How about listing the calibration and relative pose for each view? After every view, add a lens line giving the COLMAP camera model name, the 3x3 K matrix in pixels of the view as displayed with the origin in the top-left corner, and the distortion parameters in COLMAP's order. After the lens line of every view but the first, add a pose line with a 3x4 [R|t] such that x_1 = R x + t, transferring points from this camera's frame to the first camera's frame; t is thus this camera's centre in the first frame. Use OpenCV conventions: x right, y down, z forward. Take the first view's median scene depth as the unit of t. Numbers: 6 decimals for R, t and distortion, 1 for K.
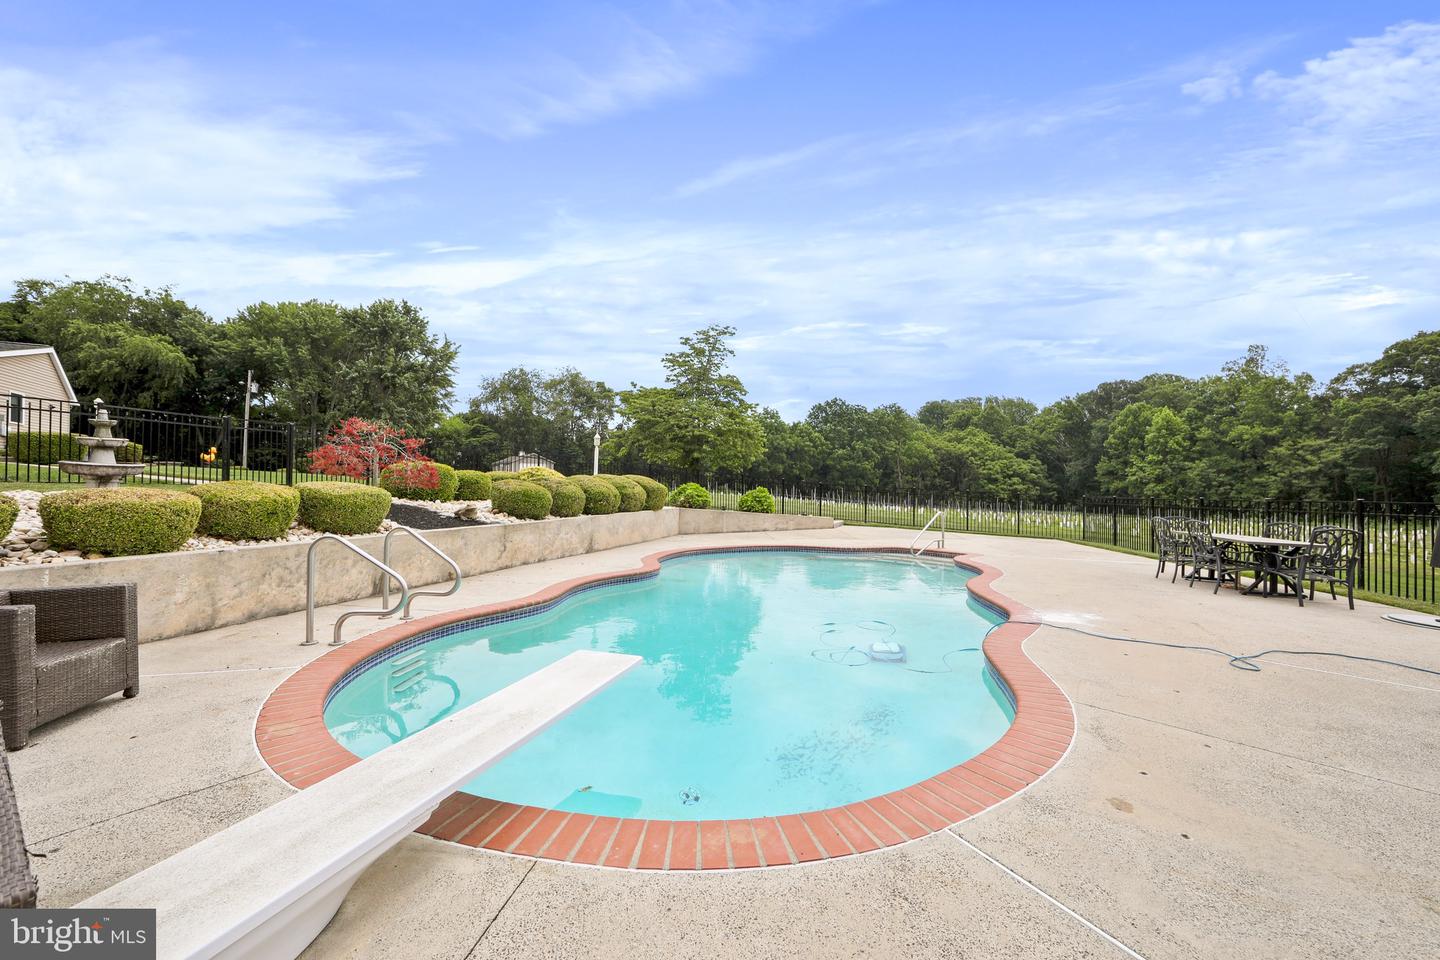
lens RADIAL K [[559.5, 0, 755.4], [0, 559.5, 465.4], [0, 0, 1]] dist [0.000388, -0.000046]
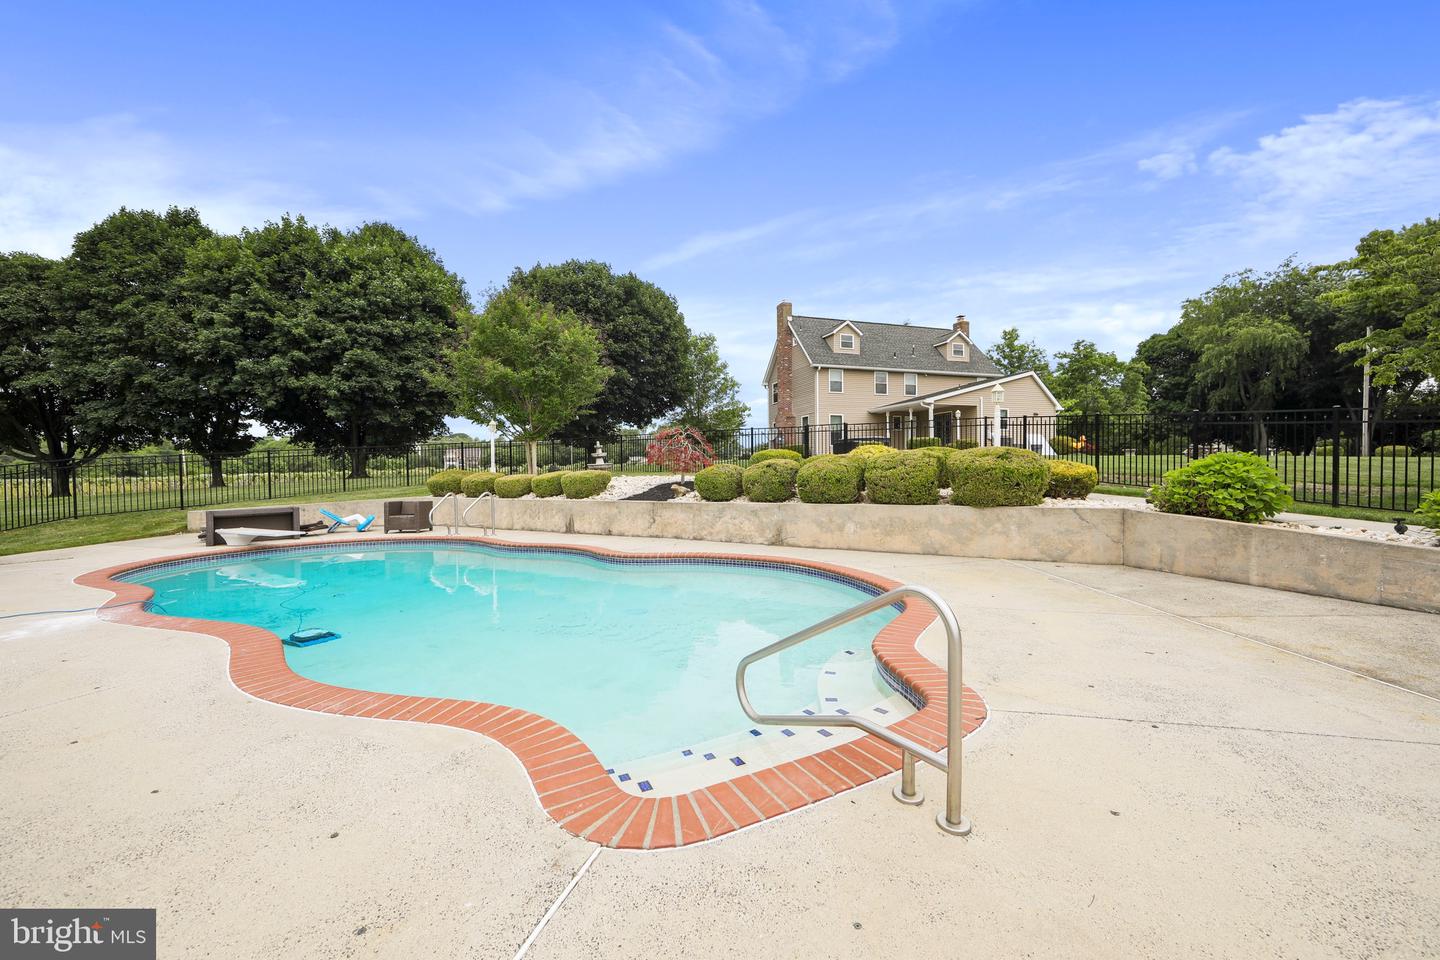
lens RADIAL K [[593.8, 0, 720.0], [0, 593.8, 480.0], [0, 0, 1]] dist [-0.002610, -0.000212]
pose [[-0.213139, 0.004552, -0.977011, 0.151847], [0.042656, 0.999079, -0.004651, 0.012442], [0.976090, -0.042667, -0.213137, 0.262071]]
